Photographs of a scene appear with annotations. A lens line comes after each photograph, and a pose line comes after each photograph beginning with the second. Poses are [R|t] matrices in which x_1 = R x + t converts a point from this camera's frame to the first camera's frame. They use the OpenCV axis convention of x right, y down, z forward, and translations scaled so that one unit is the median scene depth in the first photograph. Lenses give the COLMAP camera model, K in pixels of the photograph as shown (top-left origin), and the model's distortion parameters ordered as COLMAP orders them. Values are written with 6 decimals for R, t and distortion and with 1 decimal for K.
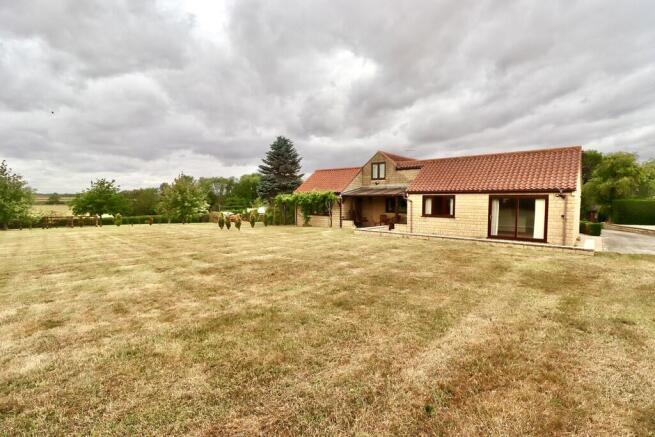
lens RADIAL K [[301.1, 0, 332.3], [0, 301.1, 214.4], [0, 0, 1]] dist [0.001027, -0.014459]
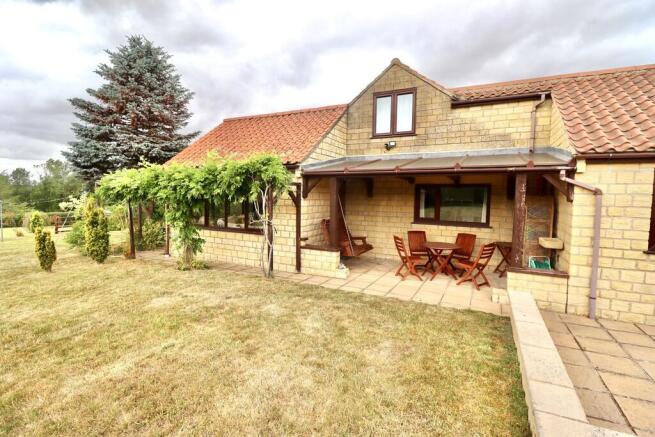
lens RADIAL K [[301.1, 0, 332.3], [0, 301.1, 214.4], [0, 0, 1]] dist [0.001027, -0.014459]
pose [[0.967380, -0.000763, 0.253330, -0.018257], [-0.001980, 0.999942, 0.010570, -0.021021], [-0.253324, -0.010727, 0.967322, 0.645955]]
